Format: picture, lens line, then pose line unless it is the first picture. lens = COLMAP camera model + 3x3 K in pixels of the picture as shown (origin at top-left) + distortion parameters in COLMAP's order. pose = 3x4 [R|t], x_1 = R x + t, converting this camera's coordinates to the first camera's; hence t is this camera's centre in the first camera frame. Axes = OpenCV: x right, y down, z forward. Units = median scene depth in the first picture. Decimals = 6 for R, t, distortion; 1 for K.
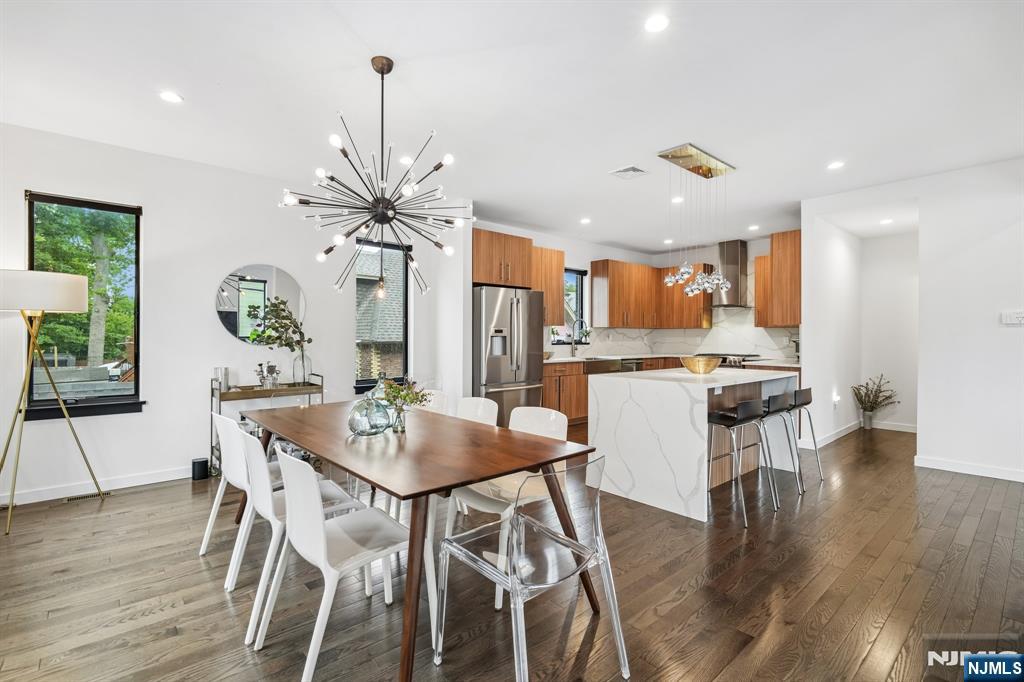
lens RADIAL K [[478.6, 0, 510.2], [0, 478.6, 336.5], [0, 0, 1]] dist [-0.001498, -0.000951]
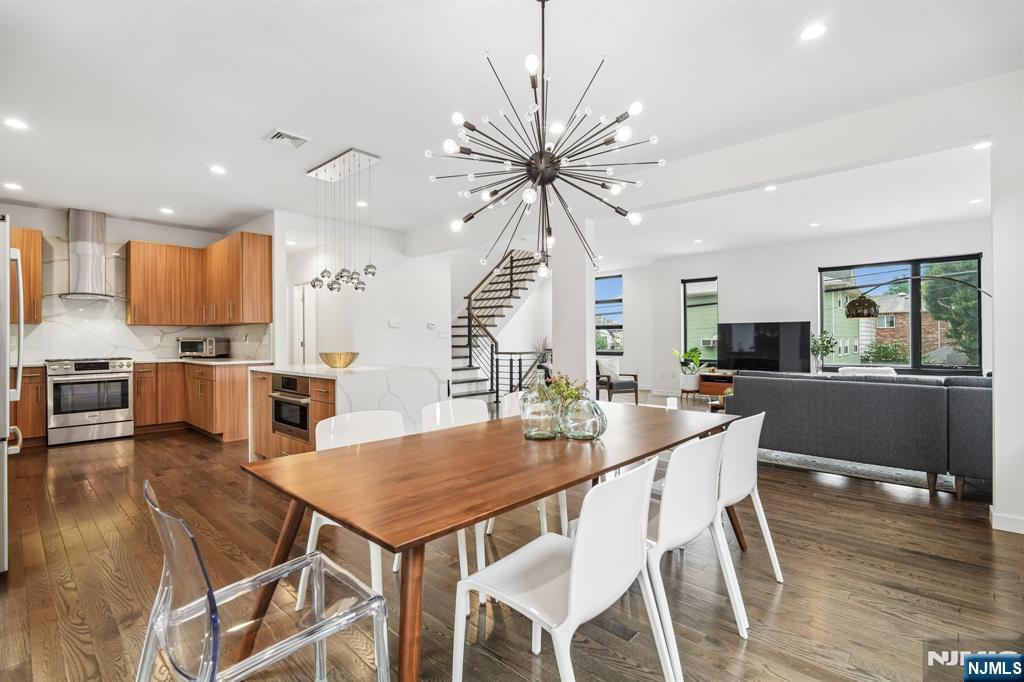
lens RADIAL K [[484.7, 0, 512.0], [0, 484.7, 341.0], [0, 0, 1]] dist [0.004269, -0.000082]
pose [[-0.092449, -0.008076, 0.995685, -0.529925], [0.005761, 0.999946, 0.008646, 0.008741], [-0.995701, 0.006535, -0.092397, 0.556017]]
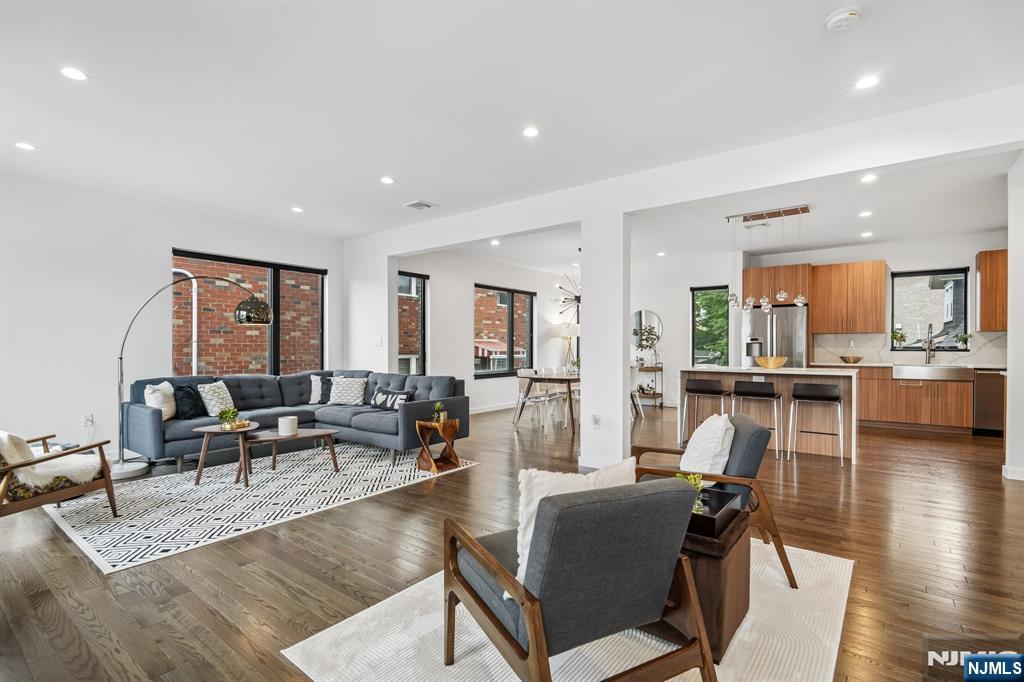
lens RADIAL K [[482.5, 0, 508.7], [0, 482.5, 350.7], [0, 0, 1]] dist [0.000723, -0.000411]
pose [[0.192545, 0.006072, -0.981269, 1.232531], [0.000984, 0.999979, 0.006381, 0.012410], [0.981288, -0.002194, 0.192535, 0.003799]]
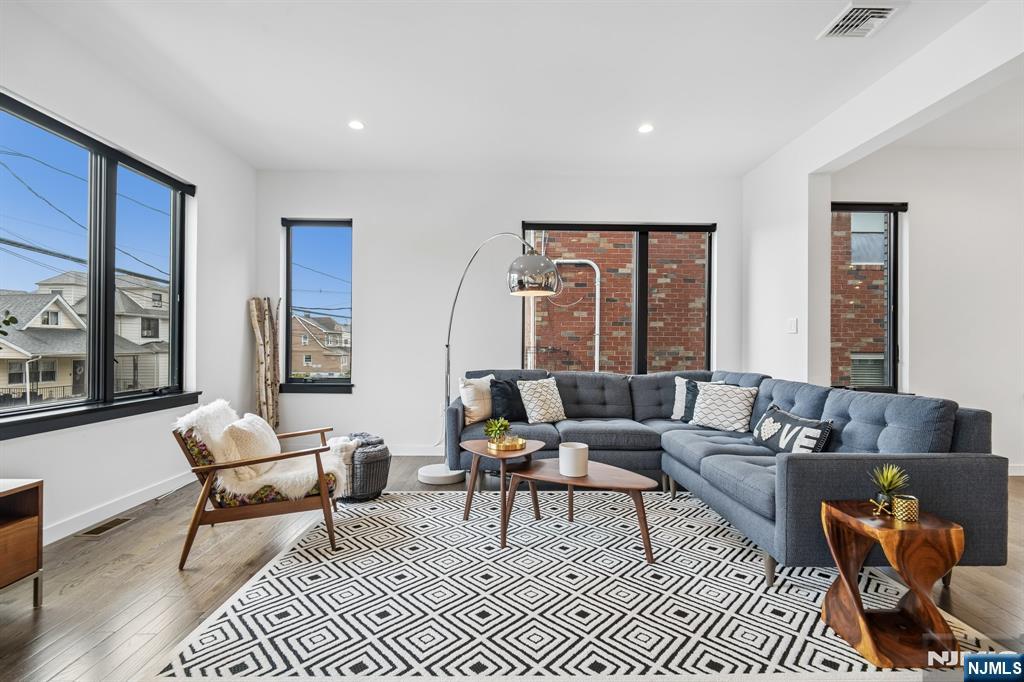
lens RADIAL K [[478.0, 0, 515.0], [0, 478.0, 344.8], [0, 0, 1]] dist [-0.003262, -0.001695]
pose [[-0.645350, -0.007304, -0.763852, 0.770755], [-0.008240, 0.999963, -0.002600, 0.030224], [0.763843, 0.004617, -0.645386, 0.060287]]
